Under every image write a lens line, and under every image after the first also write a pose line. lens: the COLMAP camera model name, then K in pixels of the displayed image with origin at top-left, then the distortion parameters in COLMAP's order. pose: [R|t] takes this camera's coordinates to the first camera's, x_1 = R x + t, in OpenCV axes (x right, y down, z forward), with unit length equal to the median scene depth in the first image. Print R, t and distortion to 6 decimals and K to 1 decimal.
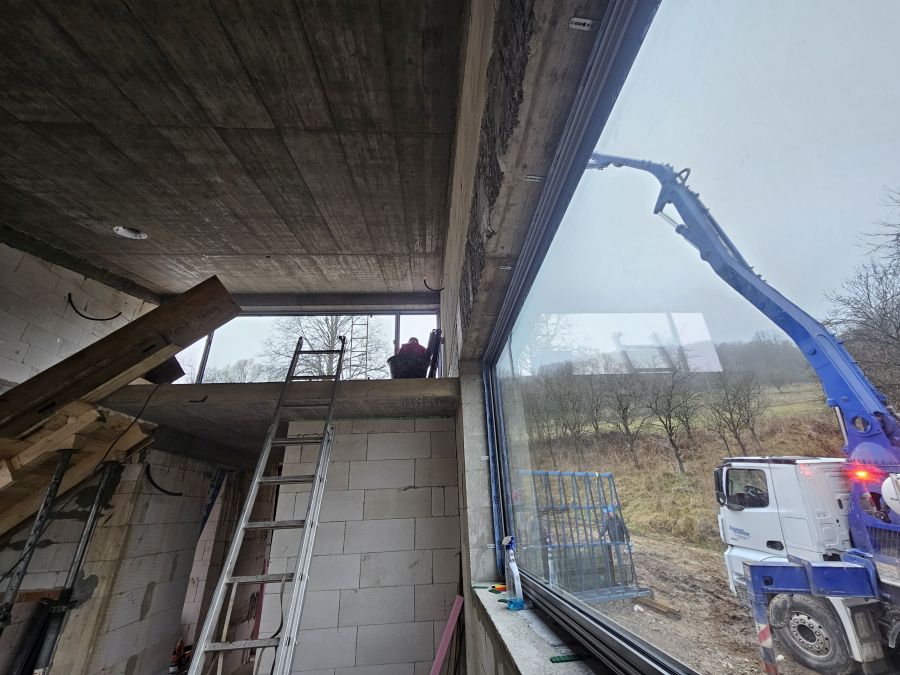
lens RADIAL K [[366.3, 0, 454.0], [0, 366.3, 332.3], [0, 0, 1]] dist [-0.002252, 0.003535]
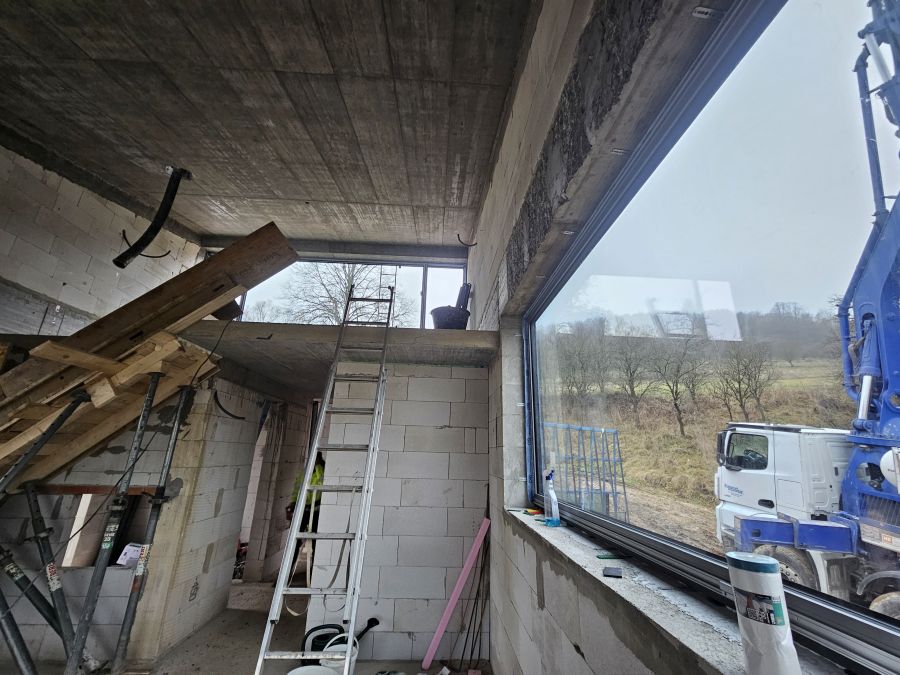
lens RADIAL K [[366.3, 0, 447.5], [0, 366.3, 332.5], [0, 0, 1]] dist [-0.002252, 0.003535]
pose [[0.997662, 0.060872, -0.031082, -0.095967], [-0.056390, 0.990046, 0.128951, -0.003108], [0.038622, -0.126897, 0.991164, -0.065966]]
